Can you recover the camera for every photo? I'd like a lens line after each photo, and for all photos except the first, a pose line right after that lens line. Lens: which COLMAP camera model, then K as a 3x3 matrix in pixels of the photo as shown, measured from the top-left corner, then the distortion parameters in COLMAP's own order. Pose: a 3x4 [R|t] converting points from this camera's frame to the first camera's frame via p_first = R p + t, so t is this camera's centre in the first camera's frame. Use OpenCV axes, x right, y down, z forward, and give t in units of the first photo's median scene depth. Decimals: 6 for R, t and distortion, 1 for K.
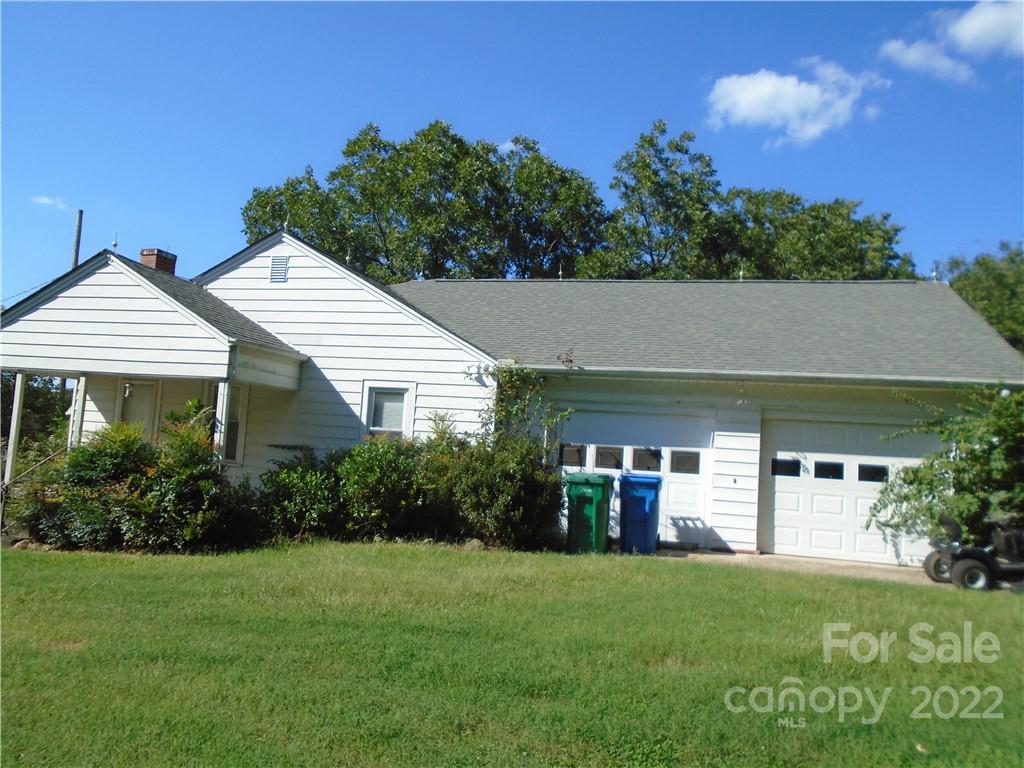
lens RADIAL K [[773.4, 0, 510.4], [0, 773.4, 379.3], [0, 0, 1]] dist [-0.031685, 0.014482]
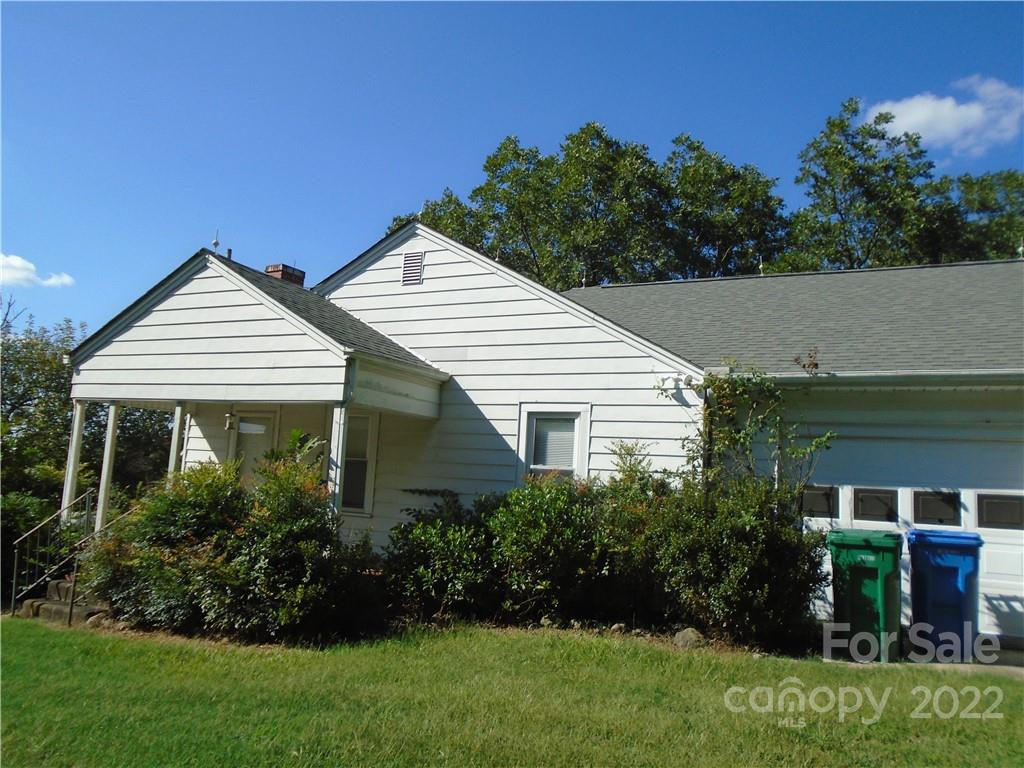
lens RADIAL K [[773.4, 0, 510.4], [0, 773.4, 379.3], [0, 0, 1]] dist [-0.031685, 0.014482]
pose [[0.981053, -0.032700, -0.190960, -0.059550], [0.022554, 0.998228, -0.055069, 0.021442], [0.192423, 0.049719, 0.980052, 0.278266]]
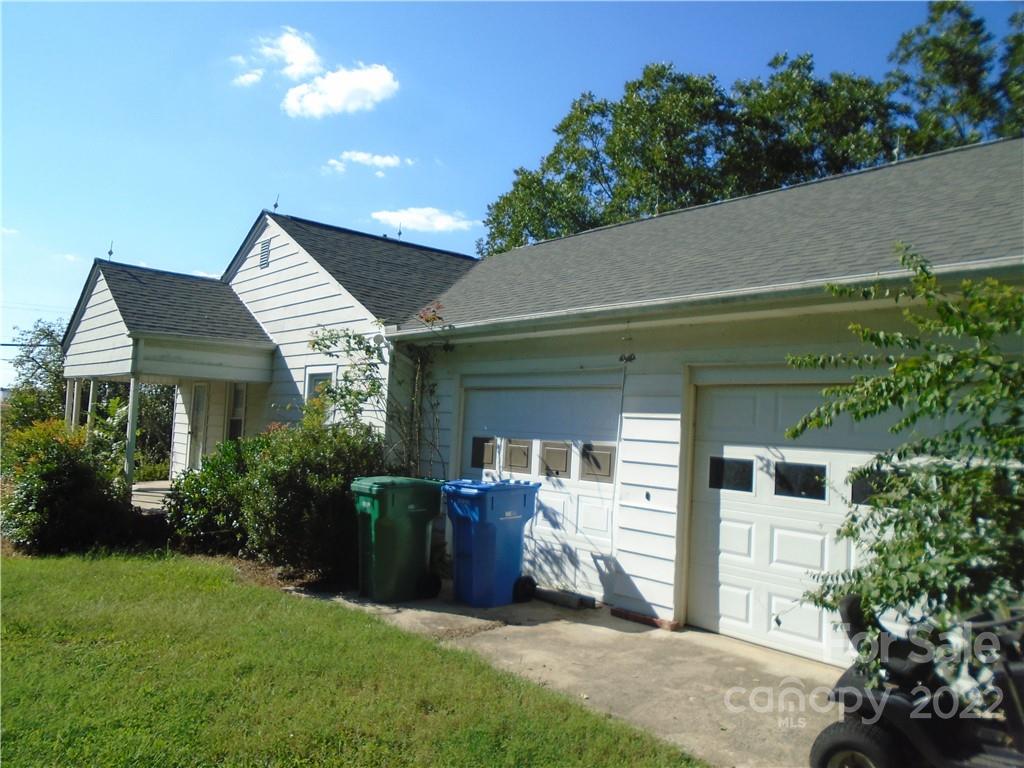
lens RADIAL K [[773.4, 0, 510.4], [0, 773.4, 379.3], [0, 0, 1]] dist [-0.031685, 0.014482]
pose [[0.822586, -0.057926, -0.565683, 0.533828], [0.055440, 0.998228, -0.021601, 0.051238], [0.565932, -0.013593, 0.824340, 0.467870]]
